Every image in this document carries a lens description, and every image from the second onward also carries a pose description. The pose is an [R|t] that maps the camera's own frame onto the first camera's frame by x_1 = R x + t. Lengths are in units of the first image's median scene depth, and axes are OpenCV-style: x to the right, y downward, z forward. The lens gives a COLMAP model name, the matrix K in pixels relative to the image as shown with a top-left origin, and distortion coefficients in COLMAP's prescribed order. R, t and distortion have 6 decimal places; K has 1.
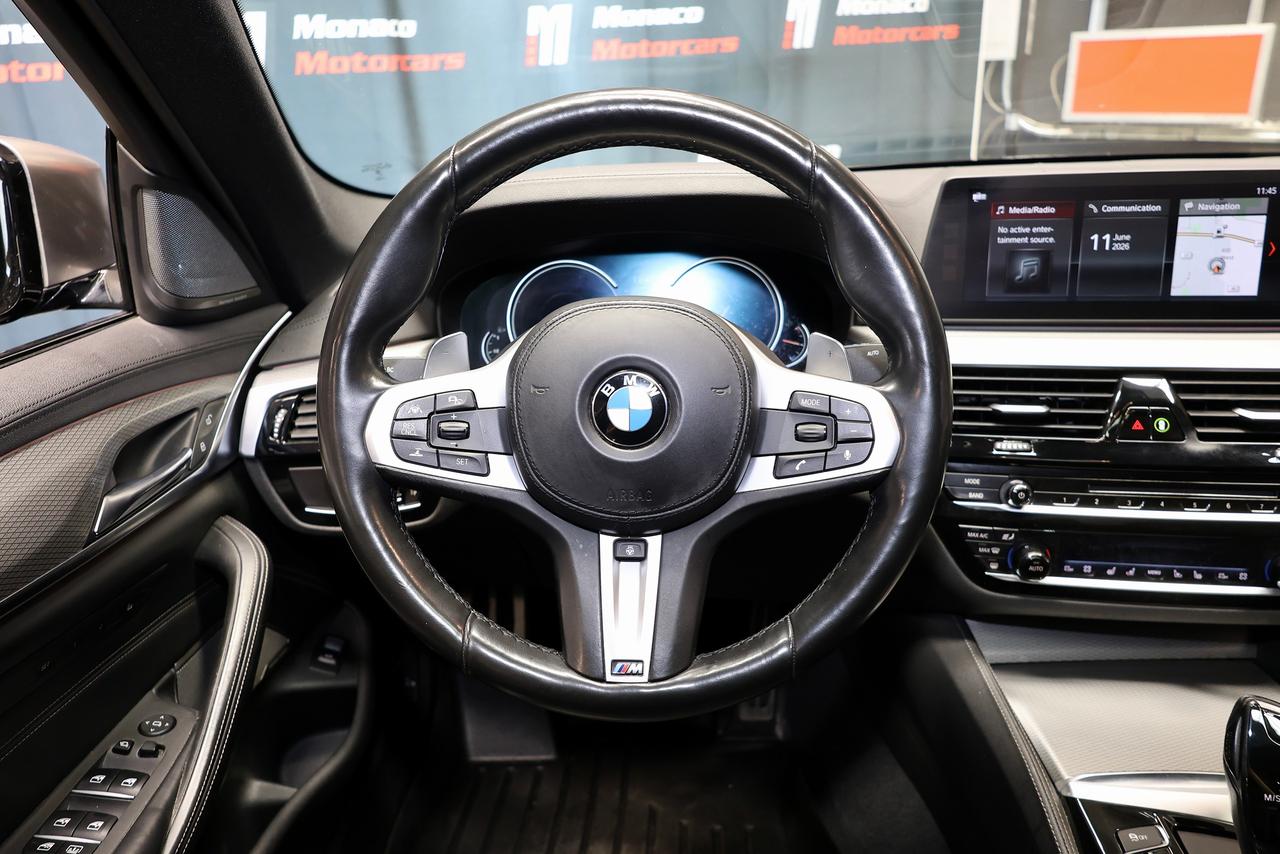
lens RADIAL K [[942.8, 0, 640.0], [0, 942.8, 427.0], [0, 0, 1]] dist [0.006229, 0.008332]
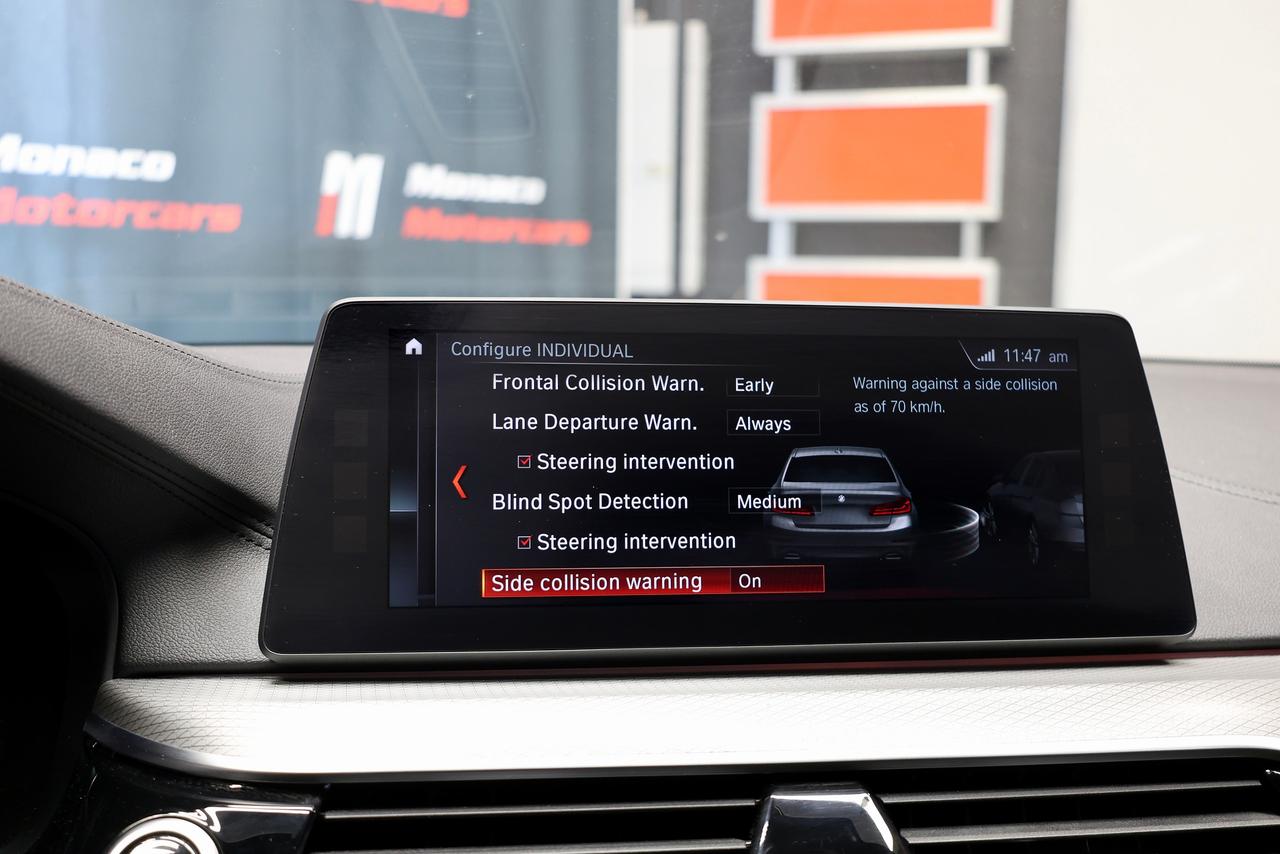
lens RADIAL K [[1347.6, 0, 634.3], [0, 1347.6, 422.1], [0, 0, 1]] dist [0.005724, 0.015662]
pose [[0.956747, 0.027167, 0.289650, 0.294620], [0.058110, 0.957721, -0.281768, -0.045636], [-0.285059, 0.286413, 0.914718, 0.468167]]
